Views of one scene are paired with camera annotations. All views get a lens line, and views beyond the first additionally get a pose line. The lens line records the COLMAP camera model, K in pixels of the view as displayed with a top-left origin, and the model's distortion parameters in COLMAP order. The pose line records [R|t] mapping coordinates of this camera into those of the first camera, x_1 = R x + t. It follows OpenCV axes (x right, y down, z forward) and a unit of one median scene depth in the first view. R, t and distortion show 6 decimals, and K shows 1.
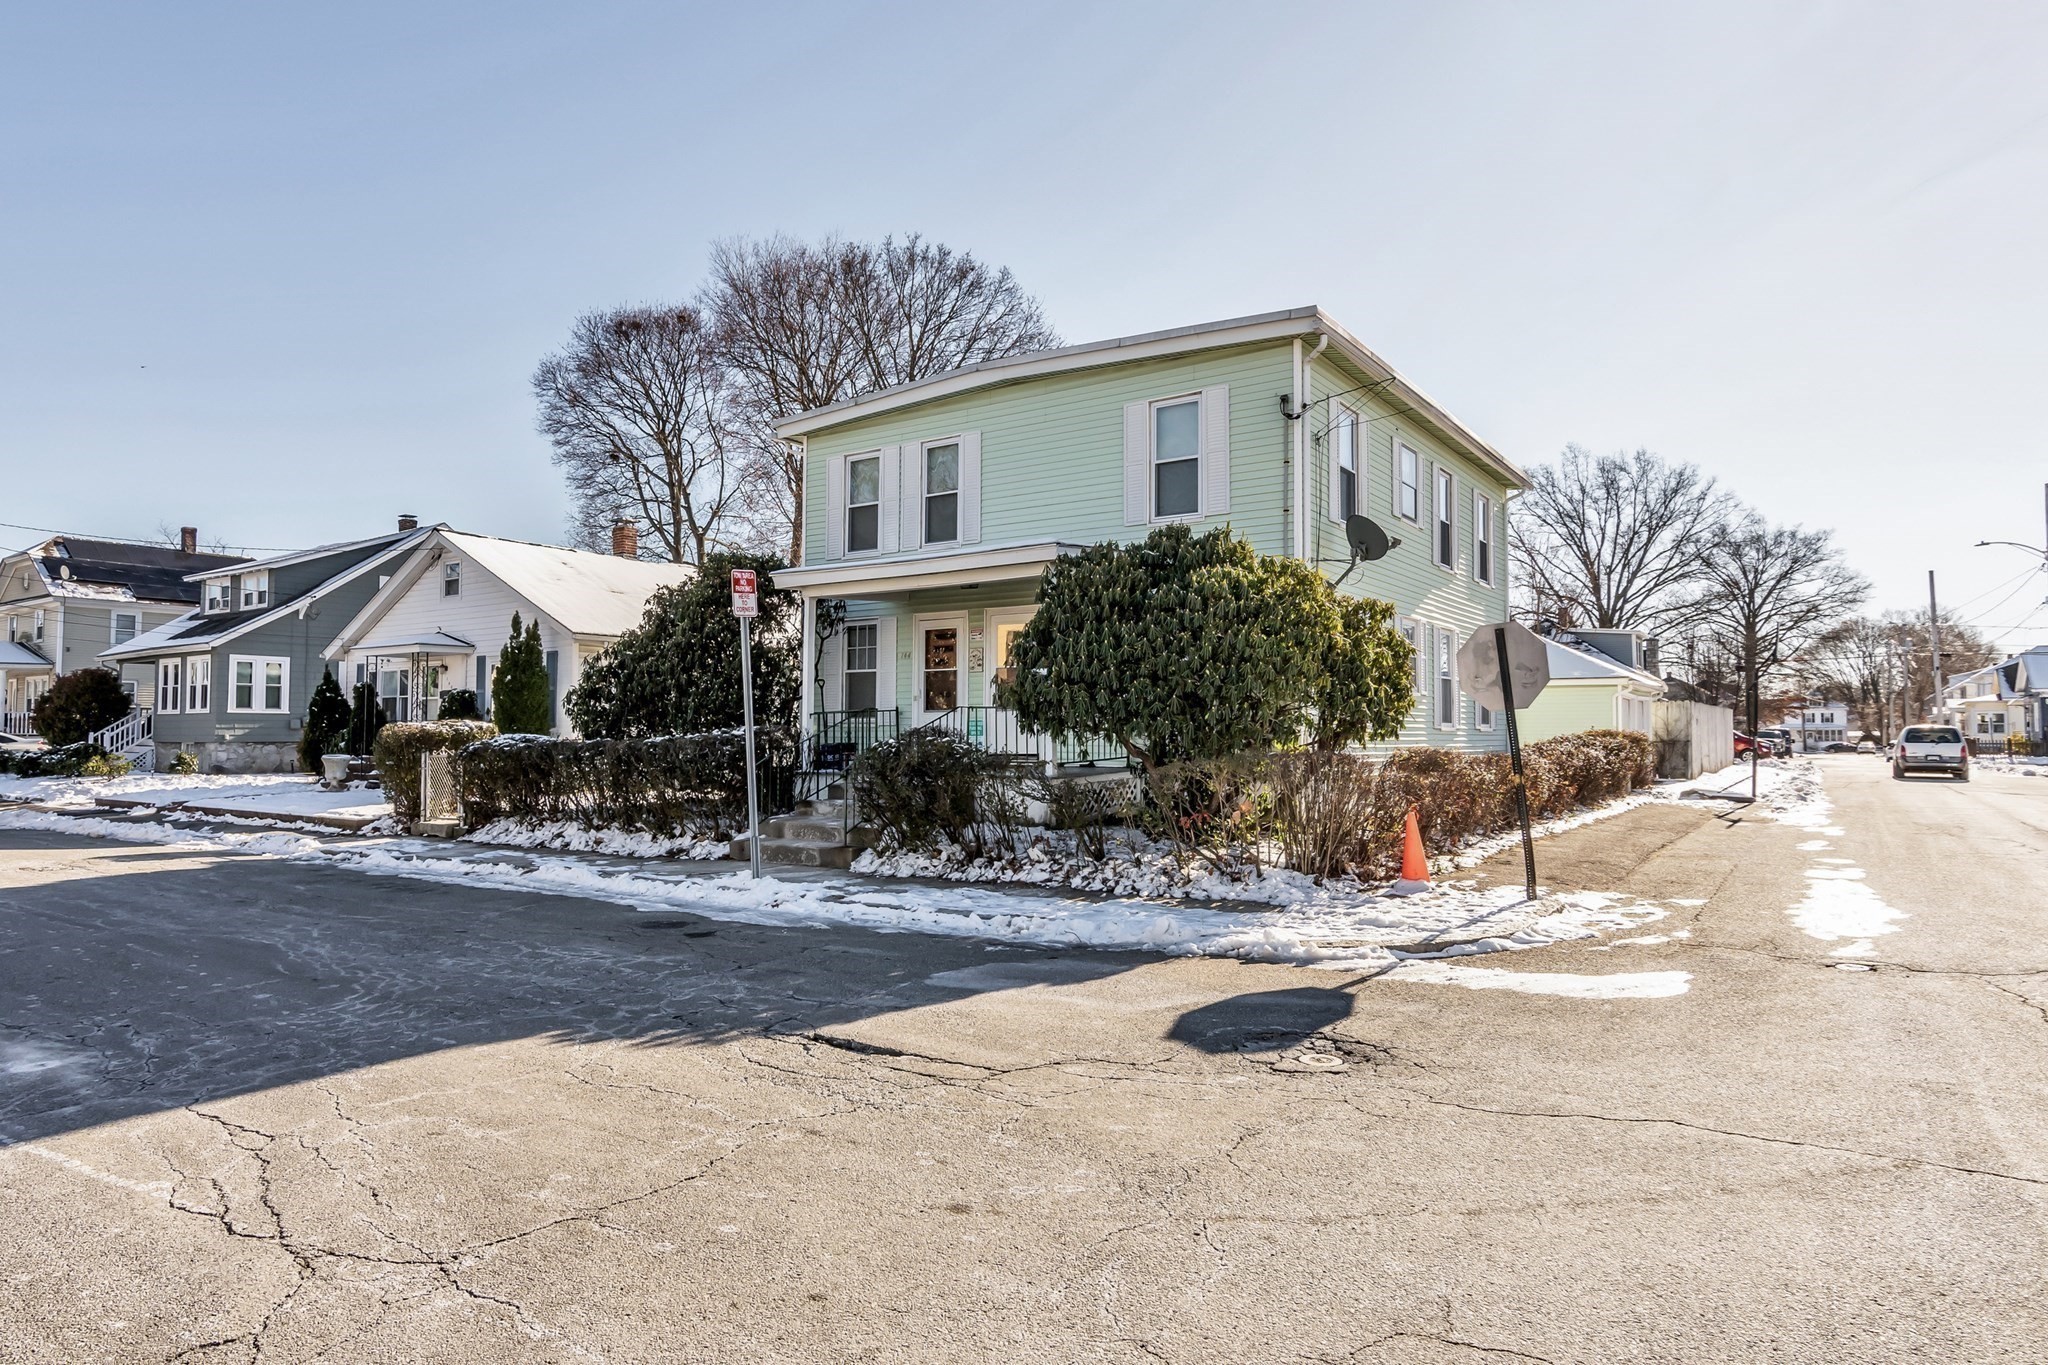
lens RADIAL K [[1183.9, 0, 1024.0], [0, 1183.9, 682.5], [0, 0, 1]] dist [0.002384, 0.000236]
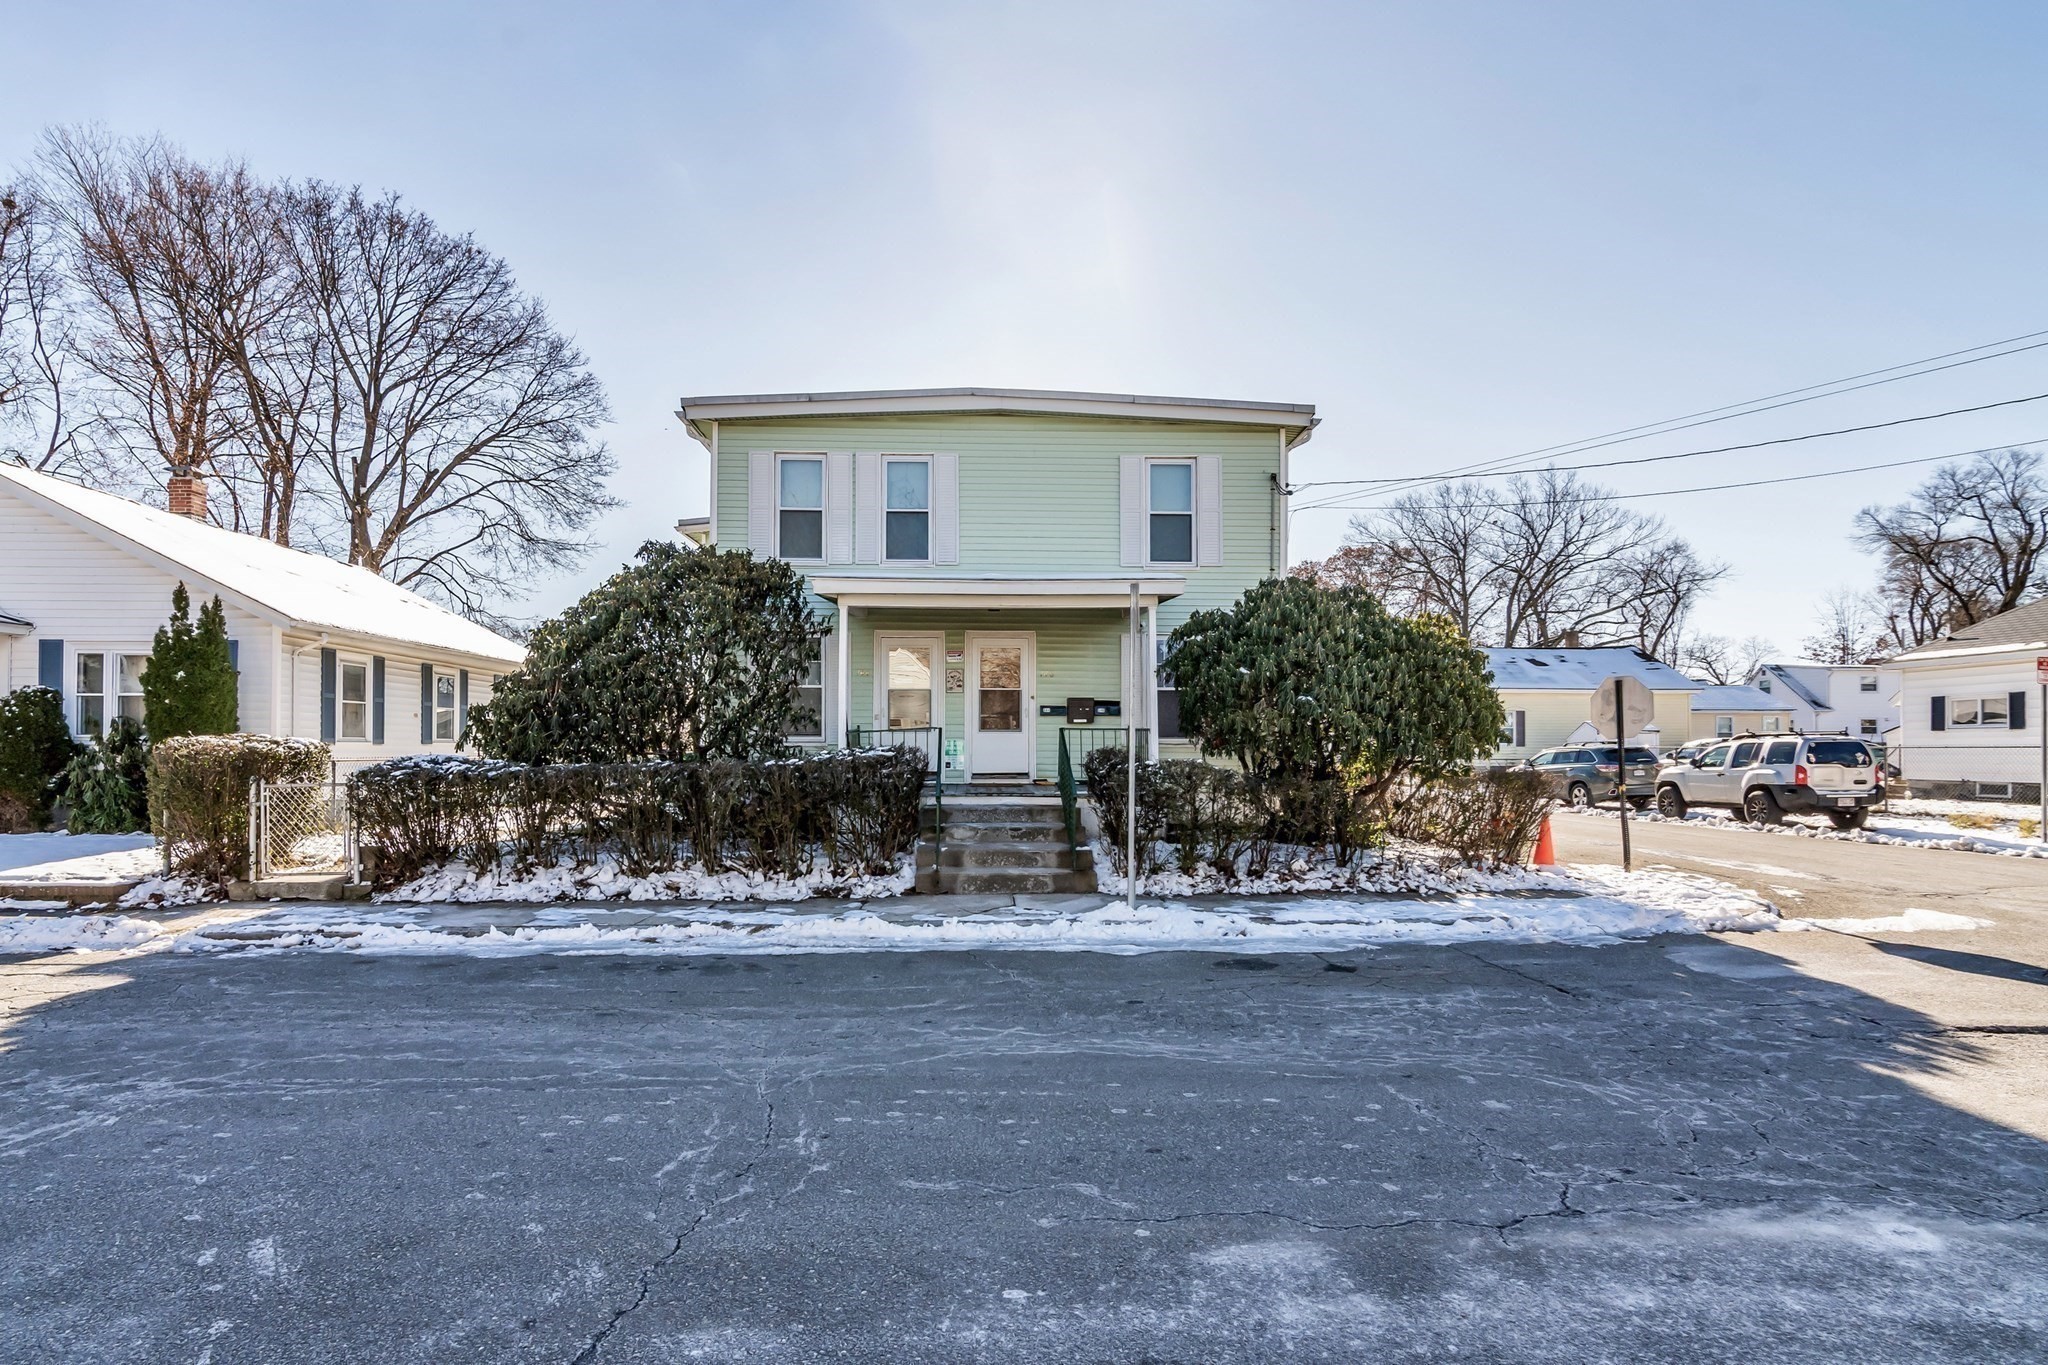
lens RADIAL K [[1004.8, 0, 1023.1], [0, 1004.8, 755.7], [0, 0, 1]] dist [-0.002540, -0.000218]
pose [[0.801657, -0.001269, 0.597784, -0.493611], [-0.027423, 0.998867, 0.038895, 0.009275], [-0.597156, -0.047573, 0.800713, 0.264379]]
